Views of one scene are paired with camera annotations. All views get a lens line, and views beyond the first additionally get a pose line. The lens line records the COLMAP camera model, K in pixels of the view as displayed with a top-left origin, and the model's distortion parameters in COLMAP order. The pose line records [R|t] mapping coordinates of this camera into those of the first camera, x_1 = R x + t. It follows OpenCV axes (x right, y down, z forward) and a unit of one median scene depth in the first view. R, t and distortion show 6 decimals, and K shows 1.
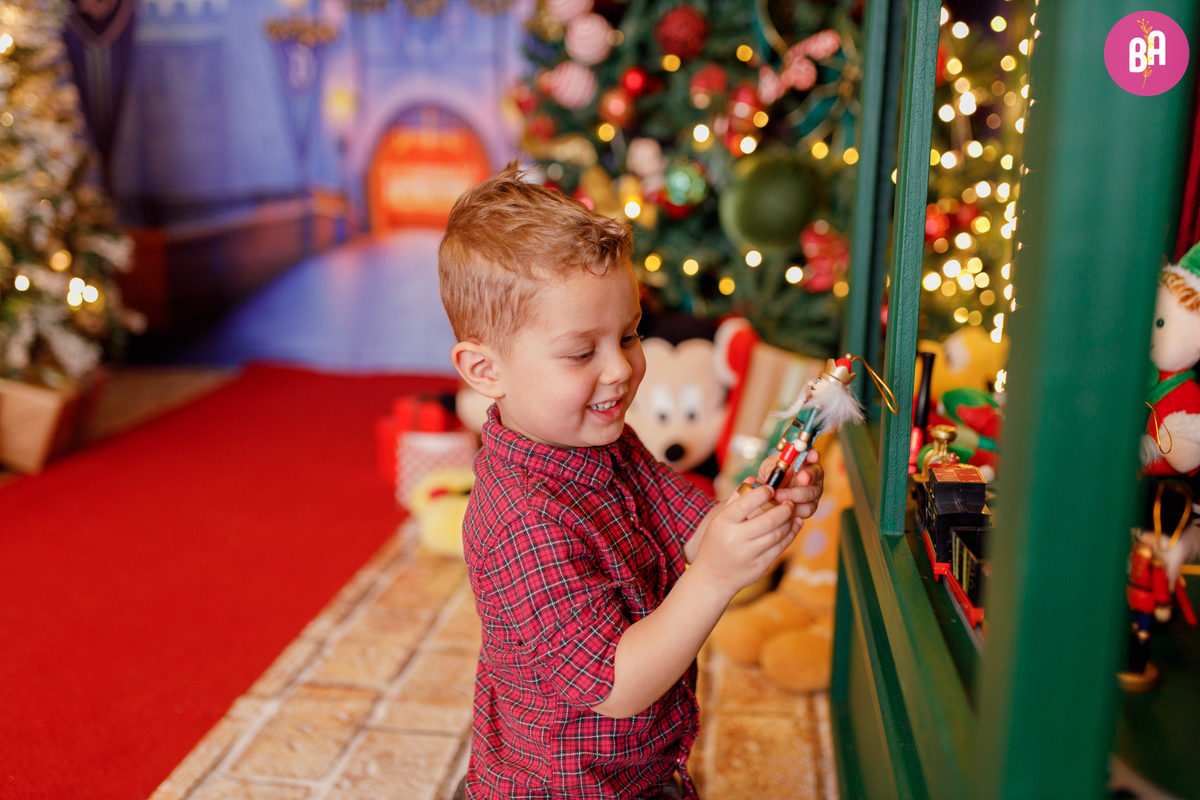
lens RADIAL K [[1133.4, 0, 608.8], [0, 1133.4, 406.9], [0, 0, 1]] dist [0.005046, 0.000000]
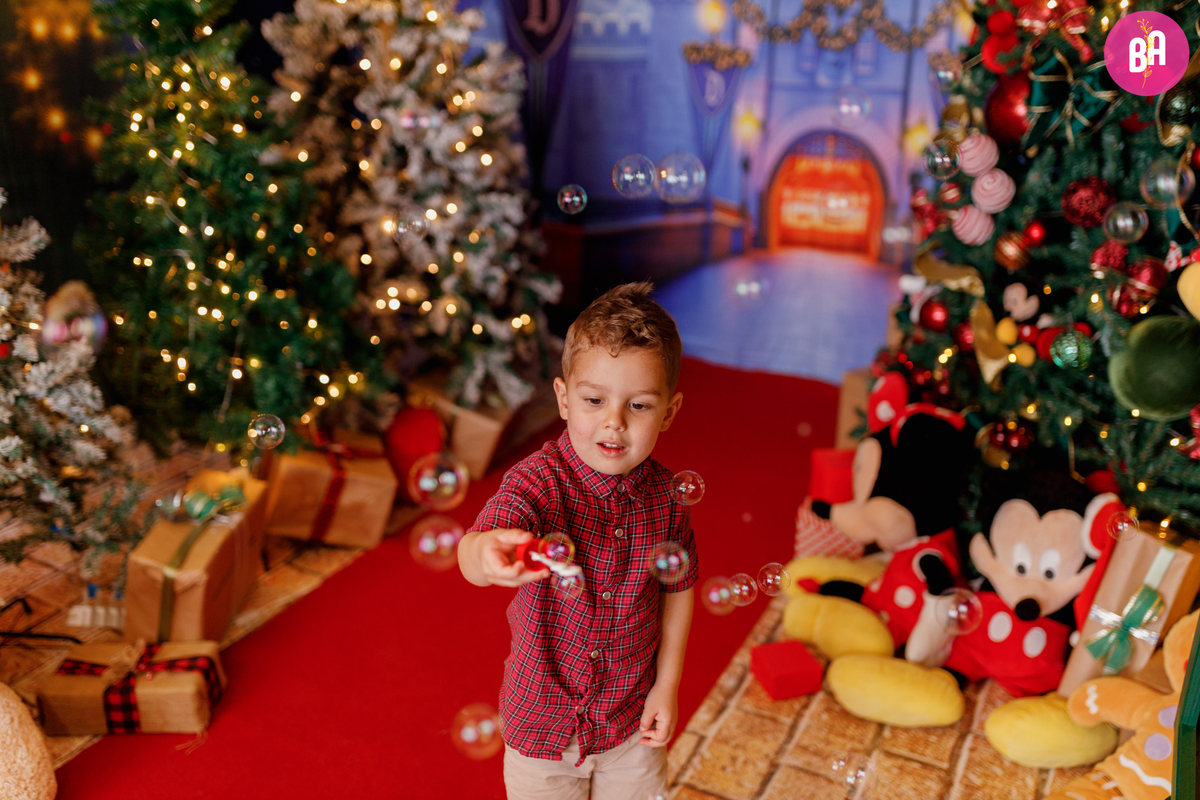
lens RADIAL K [[1133.4, 0, 615.1], [0, 1133.4, 394.3], [0, 0, 1]] dist [0.005046, 0.000000]
pose [[0.947552, 0.110578, -0.299861, -0.011672], [-0.067518, 0.986322, 0.150364, -0.254439], [0.312387, -0.122231, 0.942058, -0.102968]]
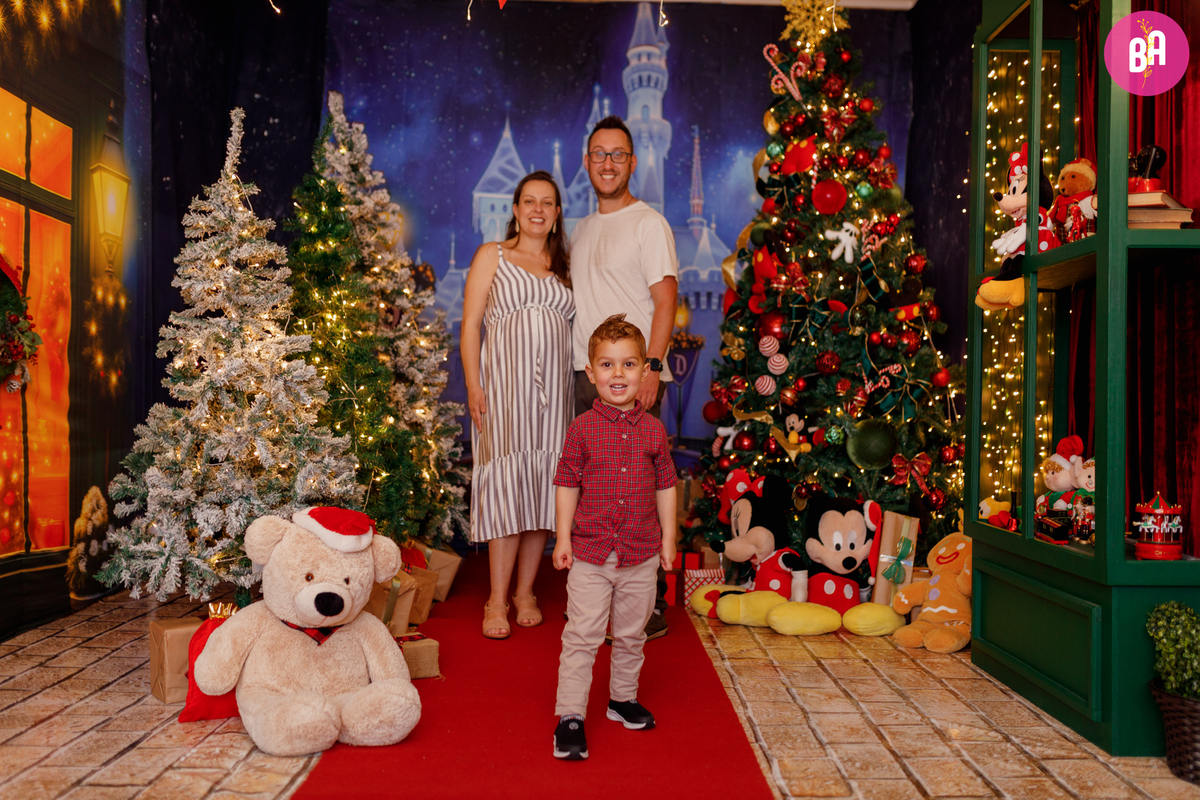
lens RADIAL K [[1133.4, 0, 599.4], [0, 1133.4, 411.9], [0, 0, 1]] dist [0.005046, 0.000000]
pose [[0.988950, -0.003882, 0.148198, -0.586664], [0.035161, 0.977277, -0.209029, 0.157913], [-0.144019, 0.211930, 0.966615, -0.824913]]
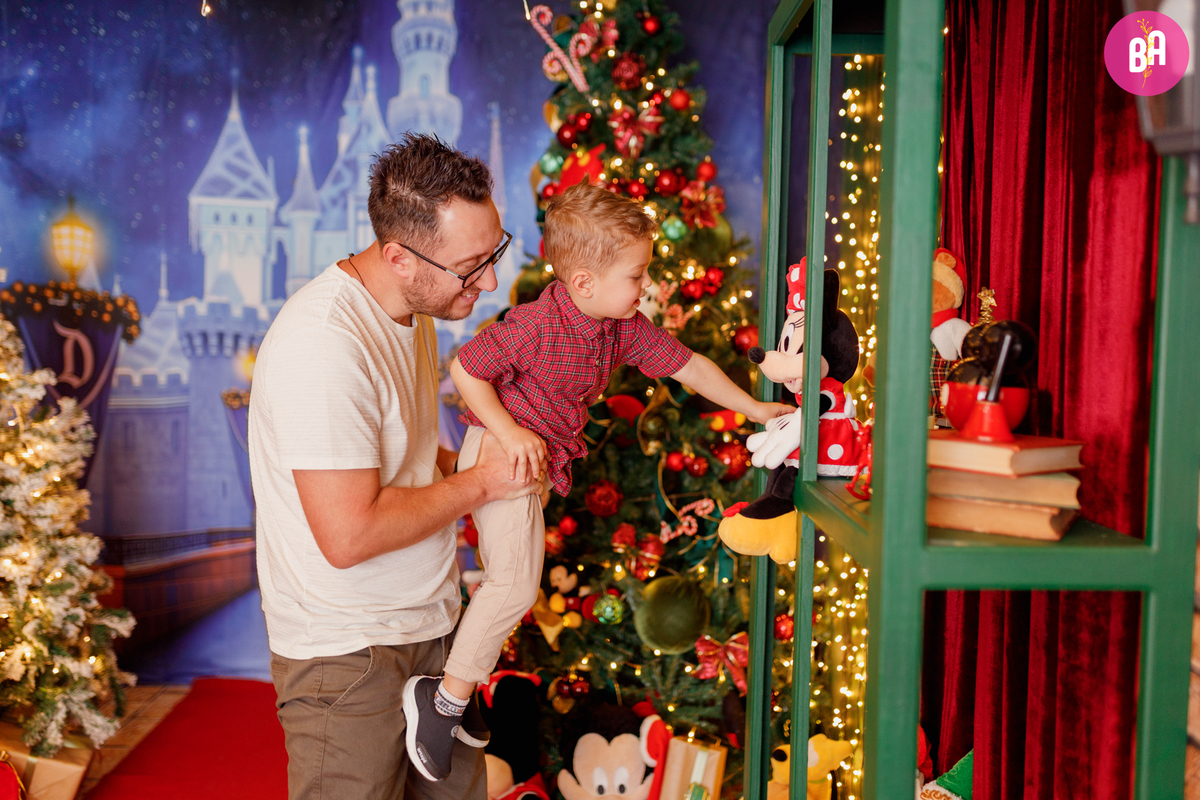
lens RADIAL K [[1133.4, 0, 608.0], [0, 1133.4, 405.0], [0, 0, 1]] dist [0.005046, 0.000000]
pose [[0.989046, -0.013569, 0.146984, -0.118801], [0.033167, 0.990732, -0.131720, -0.233072], [-0.143835, 0.135152, 0.980329, -0.337964]]
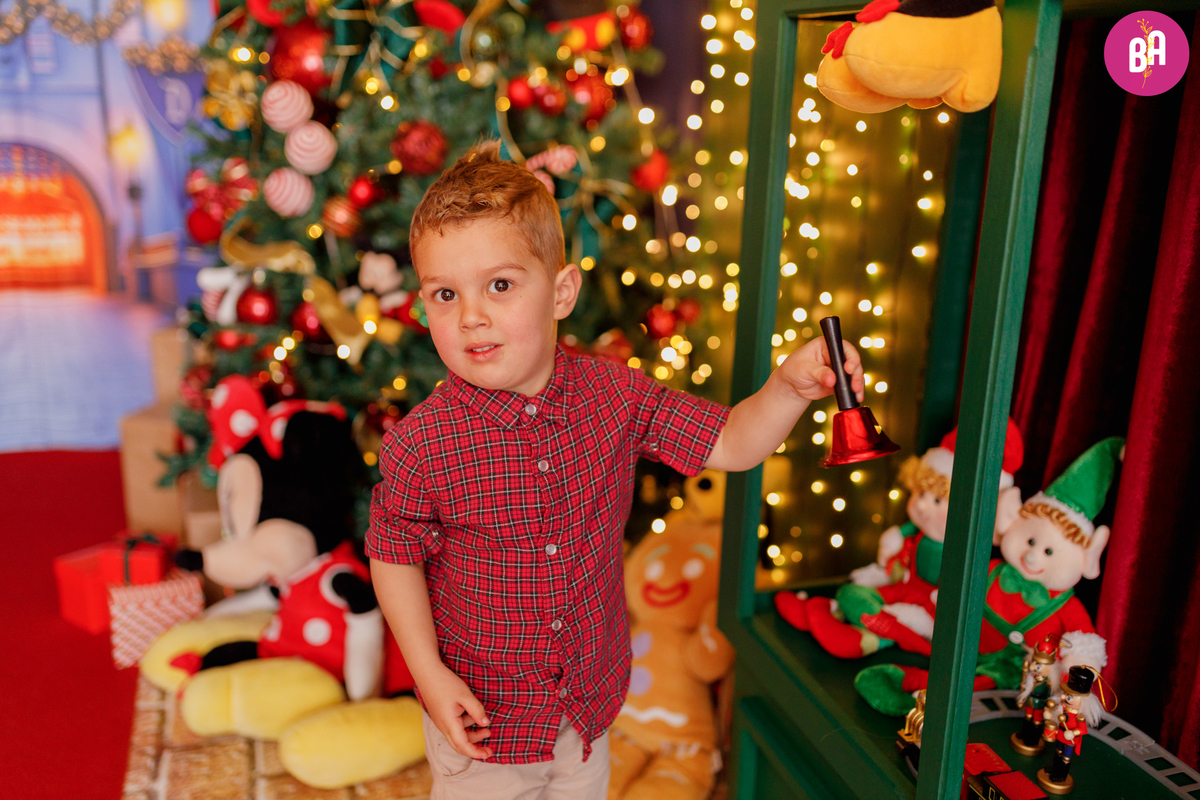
lens RADIAL K [[1133.4, 0, 589.0], [0, 1133.4, 398.8], [0, 0, 1]] dist [0.005046, 0.000000]
pose [[0.911637, -0.106742, 0.396893, -0.182709], [0.079286, 0.993221, 0.085005, -0.170766], [-0.403276, -0.046026, 0.913920, 0.061857]]
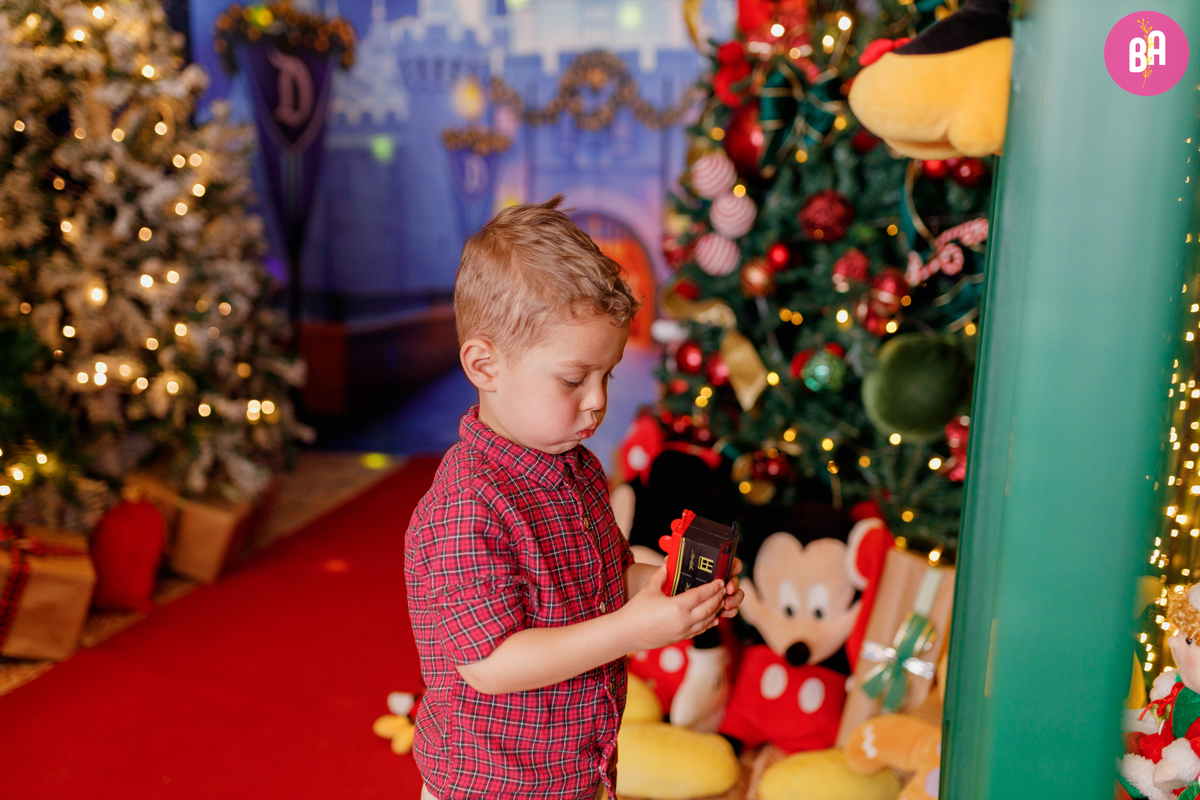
lens RADIAL K [[1133.4, 0, 610.2], [0, 1133.4, 396.4], [0, 0, 1]] dist [0.005046, 0.000000]
pose [[0.985470, 0.036287, -0.165927, 0.044410], [-0.037676, 0.999276, -0.005229, -0.144484], [0.165617, 0.011404, 0.986124, 0.003779]]
